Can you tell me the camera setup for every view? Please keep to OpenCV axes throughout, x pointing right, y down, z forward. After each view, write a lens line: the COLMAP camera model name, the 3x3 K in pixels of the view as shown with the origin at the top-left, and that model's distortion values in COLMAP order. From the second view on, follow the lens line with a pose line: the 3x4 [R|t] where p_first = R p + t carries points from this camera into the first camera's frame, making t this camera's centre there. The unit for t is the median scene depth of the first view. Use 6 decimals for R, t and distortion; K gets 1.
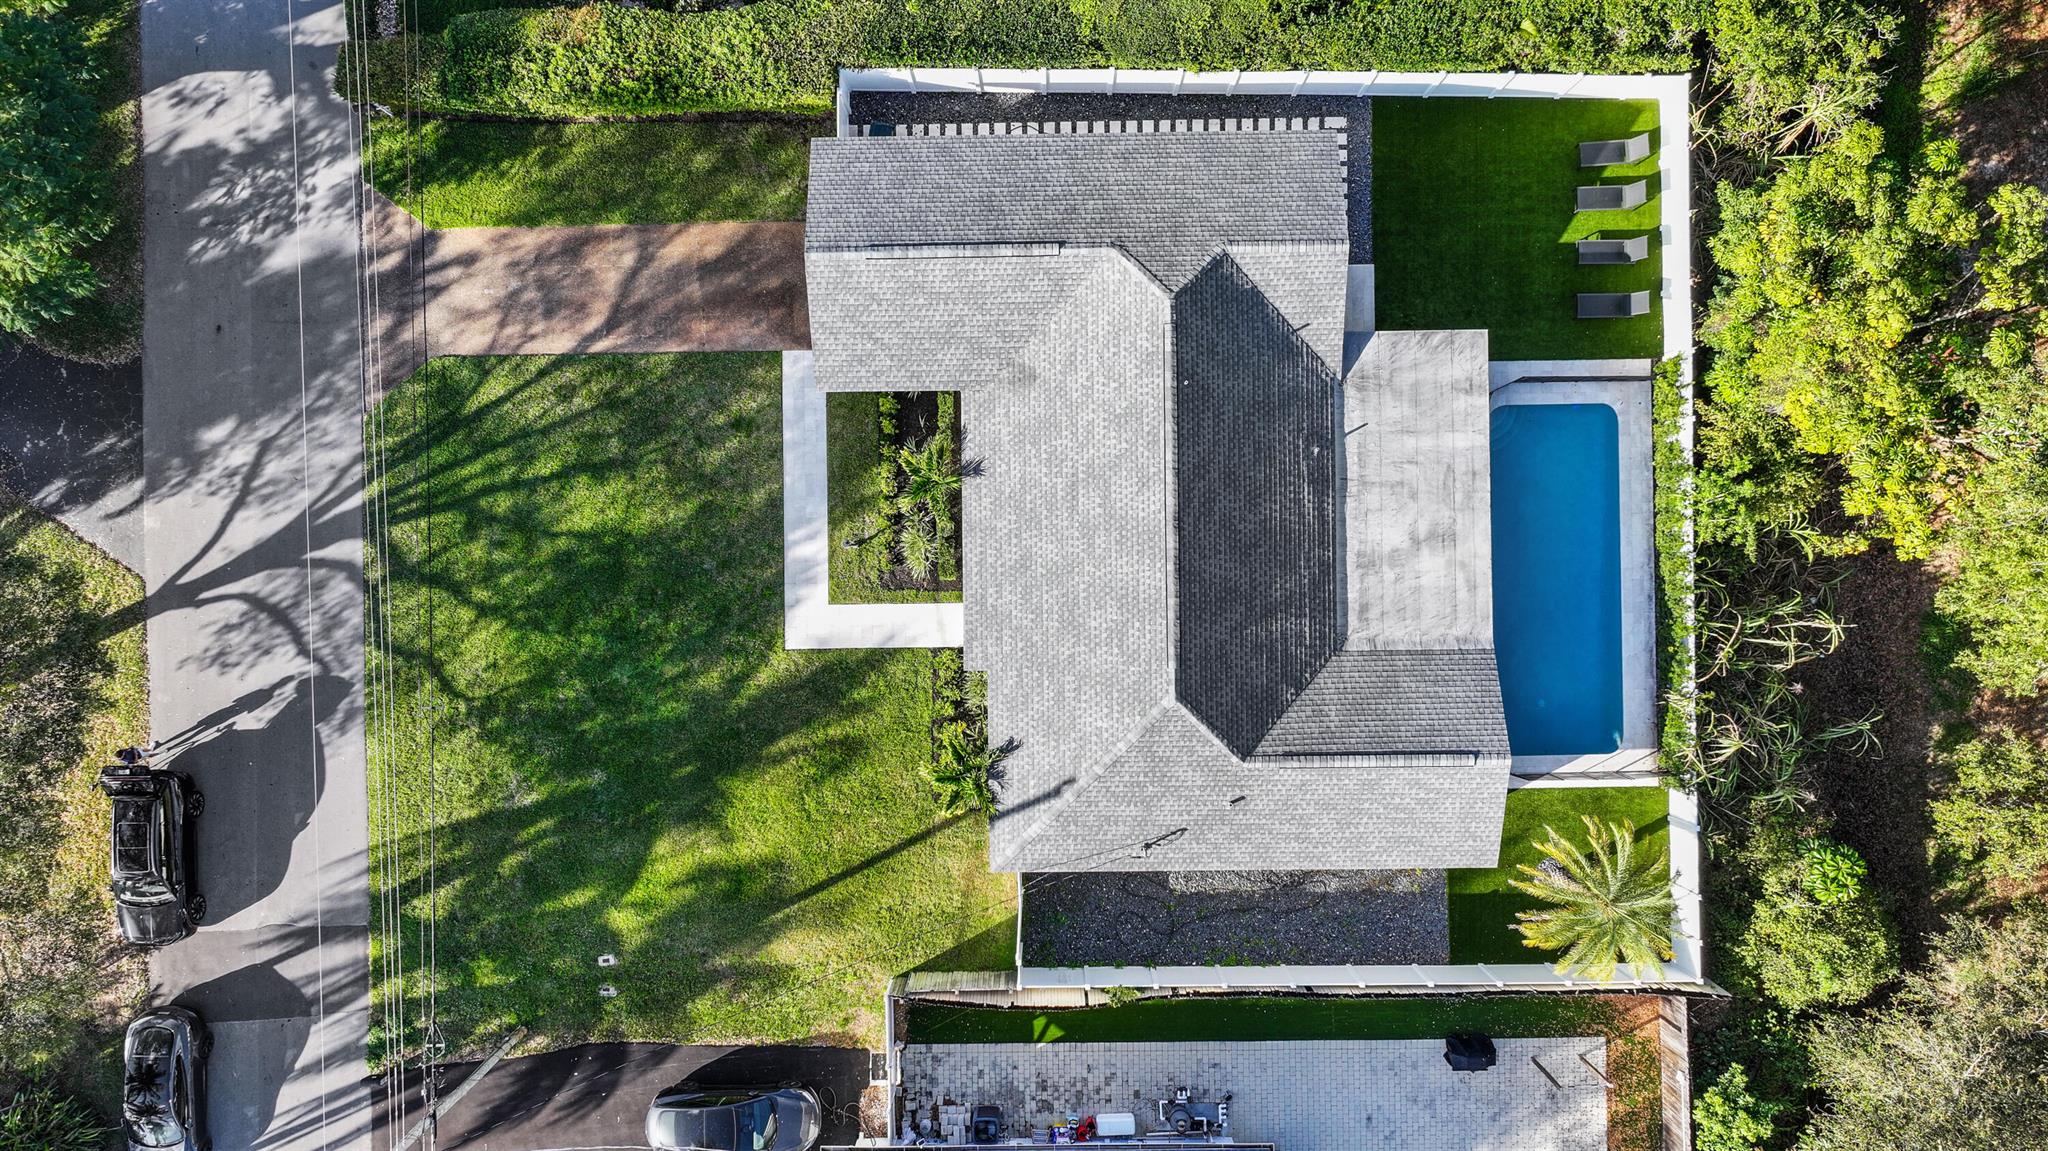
lens RADIAL K [[1443.9, 0, 1025.4], [0, 1443.9, 563.2], [0, 0, 1]] dist [0.004618, 0.004366]
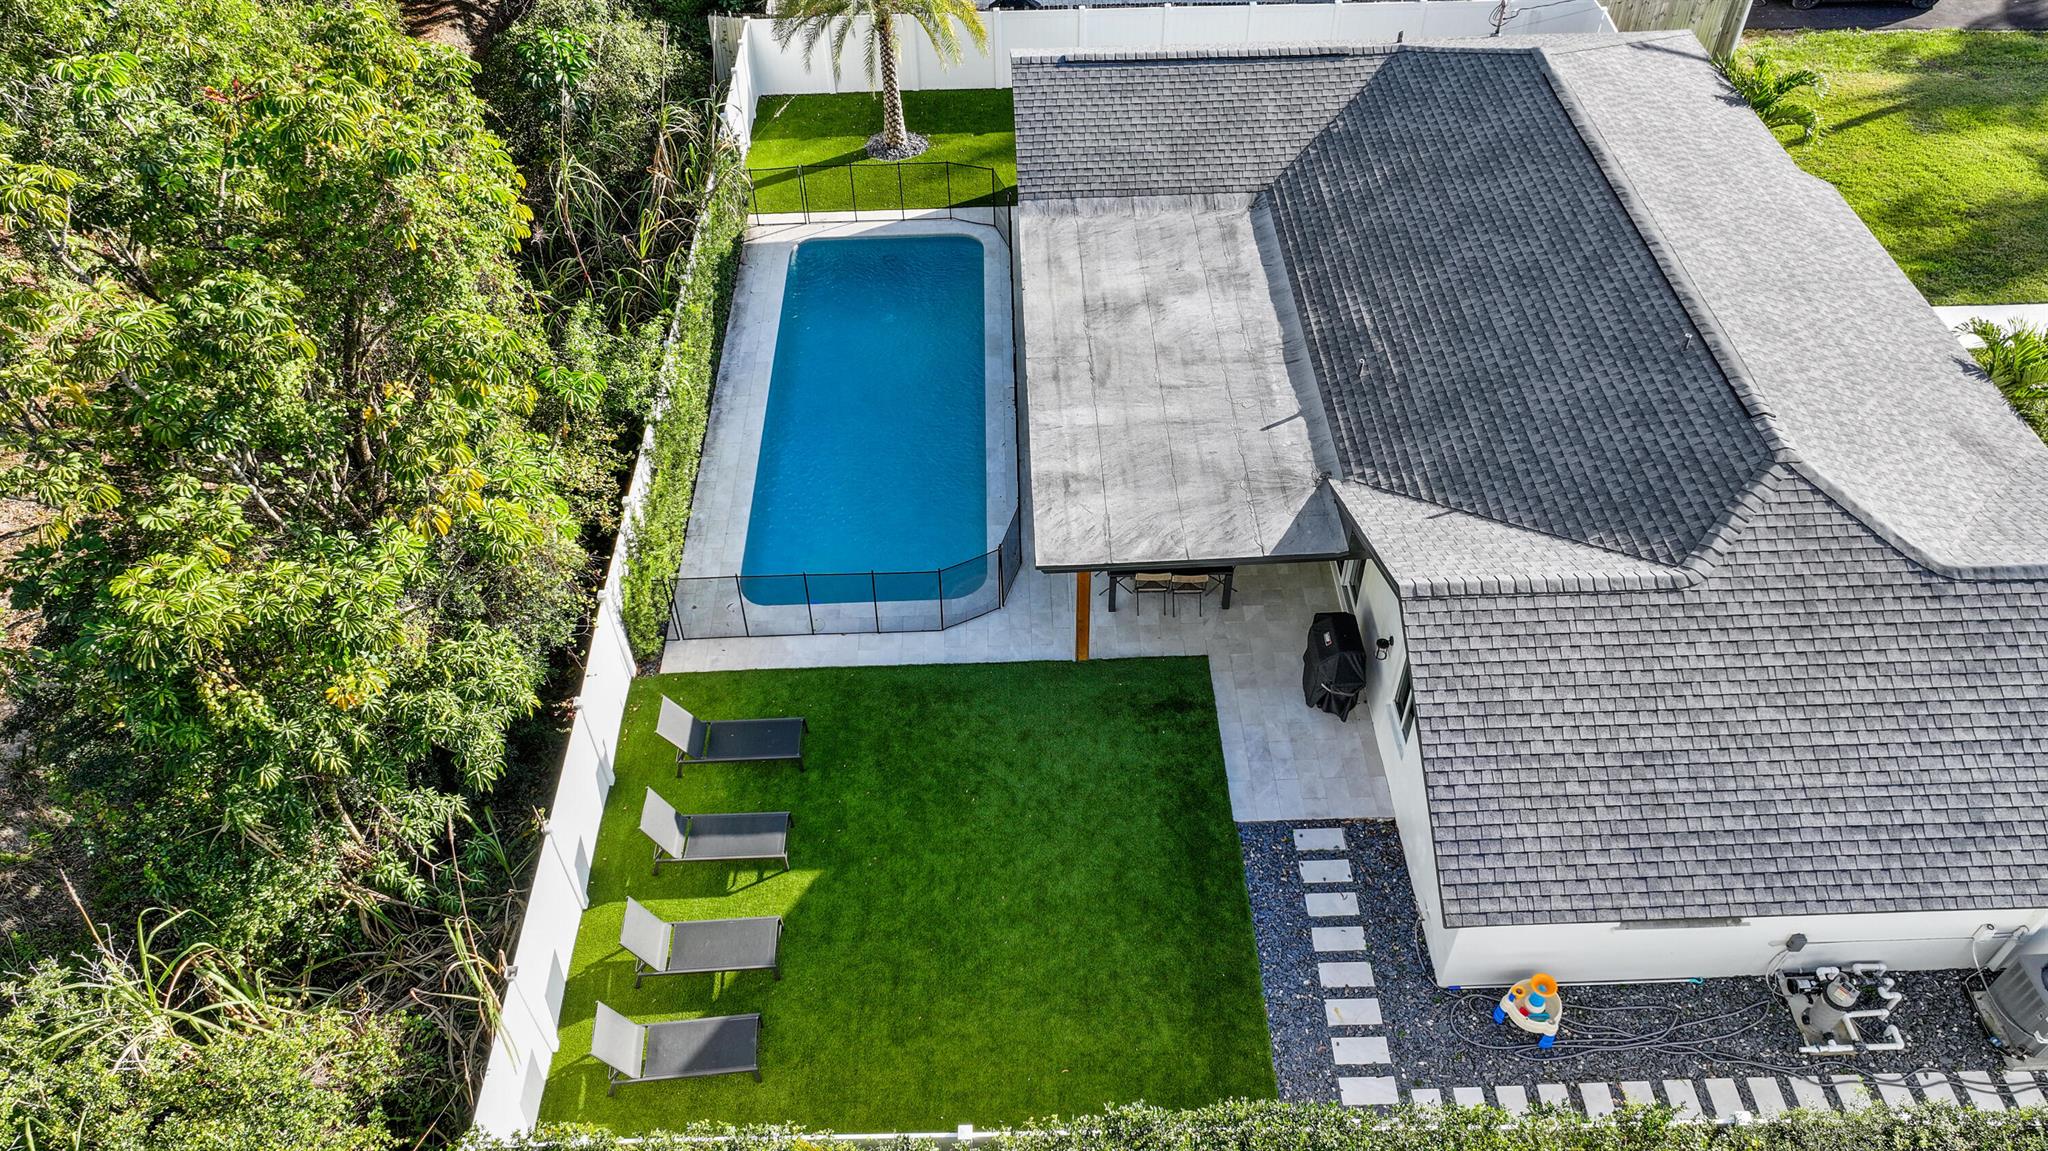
lens RADIAL K [[1443.9, 0, 1025.4], [0, 1443.9, 563.2], [0, 0, 1]] dist [0.004618, 0.004366]
pose [[-0.999520, 0.029031, 0.010808, 0.293909], [-0.012948, -0.708482, 0.705610, -0.461326], [0.028142, 0.705131, 0.708518, 0.610923]]
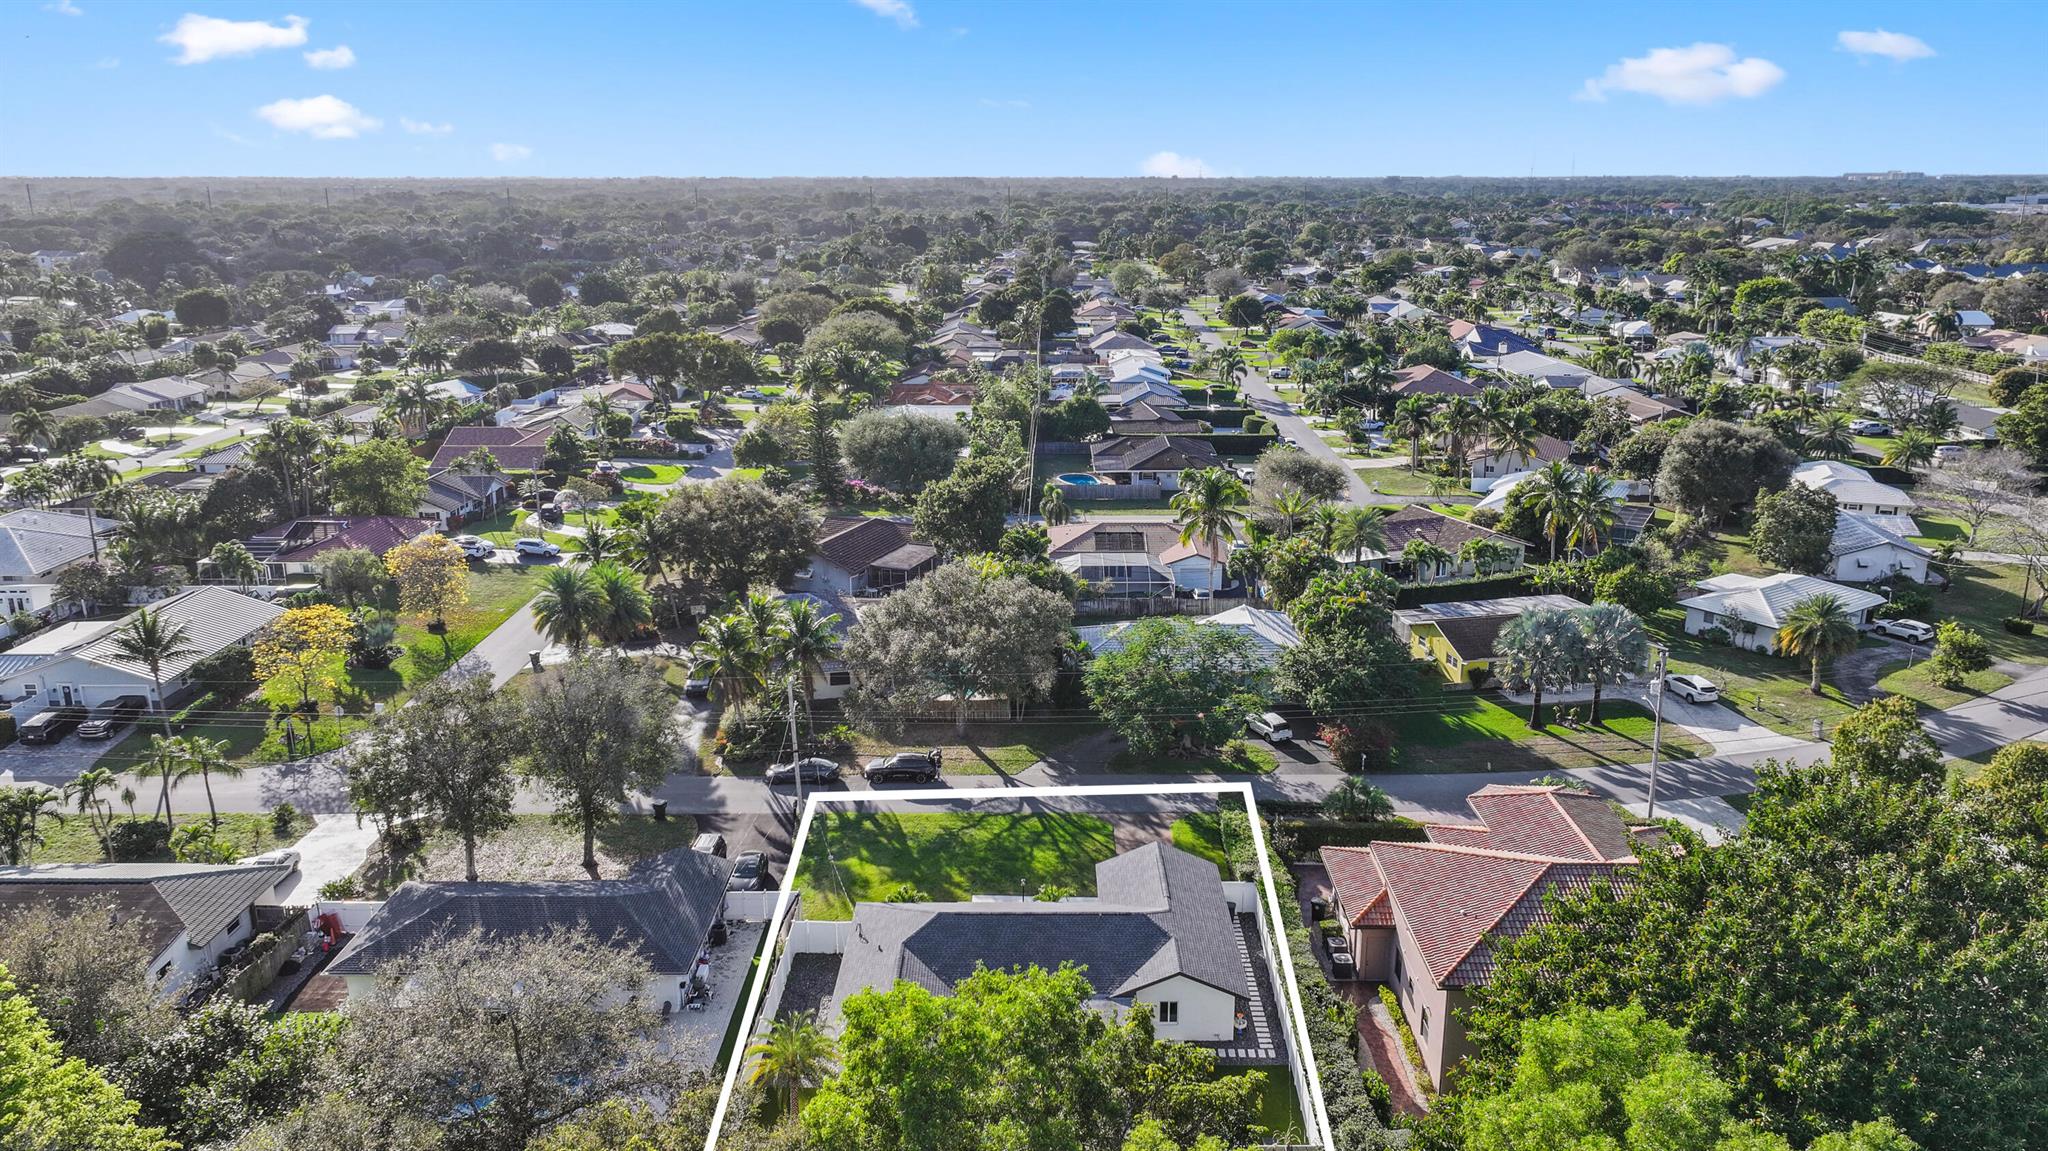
lens RADIAL K [[1494.8, 0, 1034.9], [0, 1494.8, 544.8], [0, 0, 1]] dist [0.004356, 0.002588]
pose [[-0.016955, 0.254435, -0.966941, 1.708543], [-0.999854, -0.006567, 0.015804, -0.056469], [-0.002329, 0.967068, 0.254509, -0.003071]]
